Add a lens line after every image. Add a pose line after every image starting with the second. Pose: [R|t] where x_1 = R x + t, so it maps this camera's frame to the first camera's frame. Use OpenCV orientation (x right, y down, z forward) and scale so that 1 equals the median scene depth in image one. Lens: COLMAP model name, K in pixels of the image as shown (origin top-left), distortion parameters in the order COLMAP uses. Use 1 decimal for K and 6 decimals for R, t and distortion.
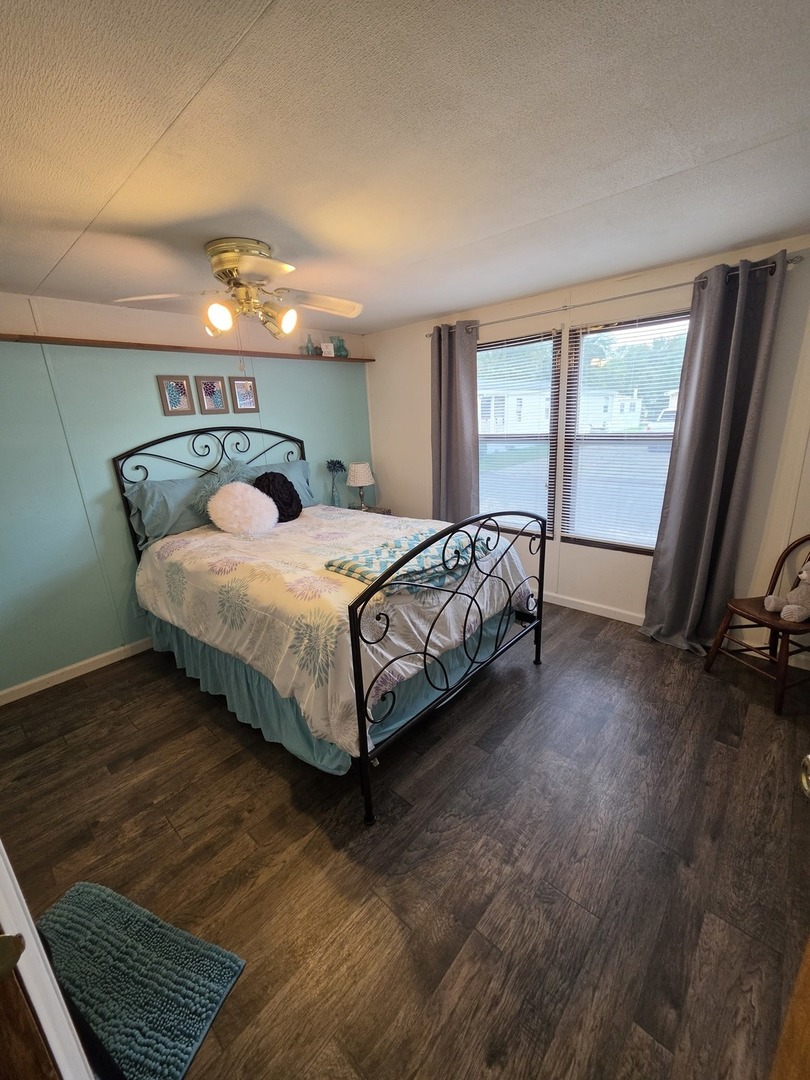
lens RADIAL K [[434.4, 0, 405.0], [0, 434.4, 541.4], [0, 0, 1]] dist [0.001535, -0.000706]
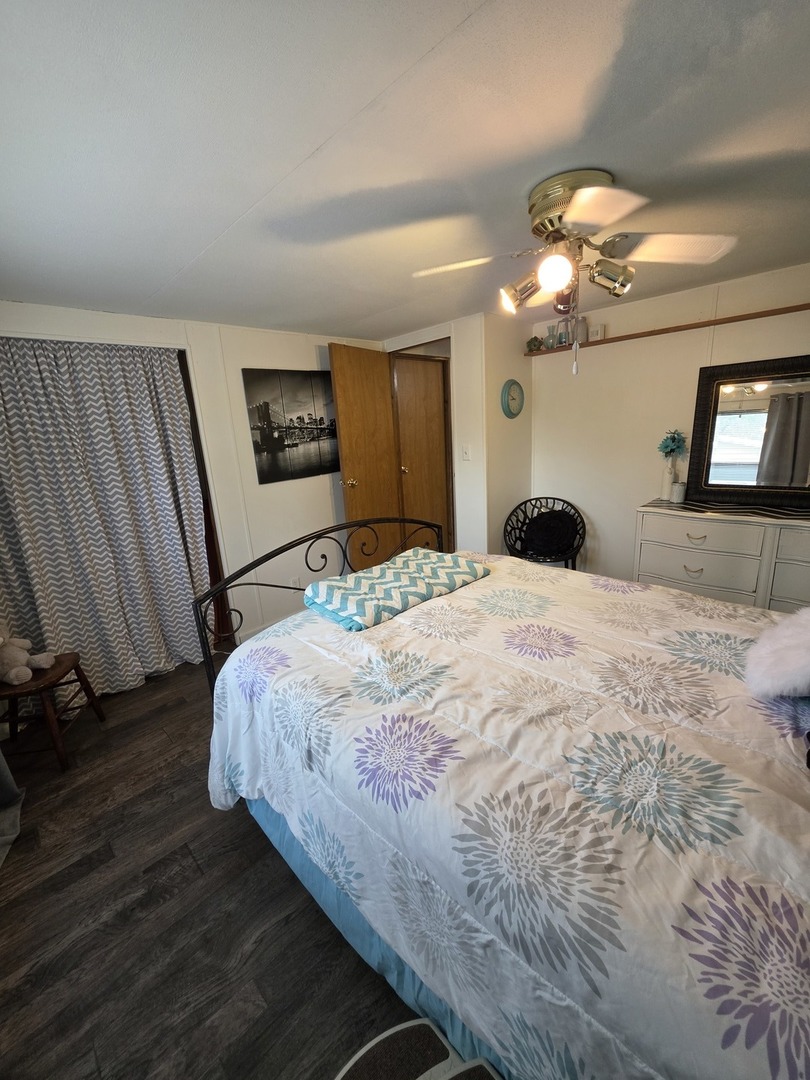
lens RADIAL K [[434.4, 0, 403.0], [0, 434.4, 542.9], [0, 0, 1]] dist [0.001535, -0.000706]
pose [[-0.991501, 0.101971, 0.080800, -0.063086], [0.129046, 0.849793, 0.511077, -0.401163], [-0.016548, 0.517160, -0.855729, 1.403416]]
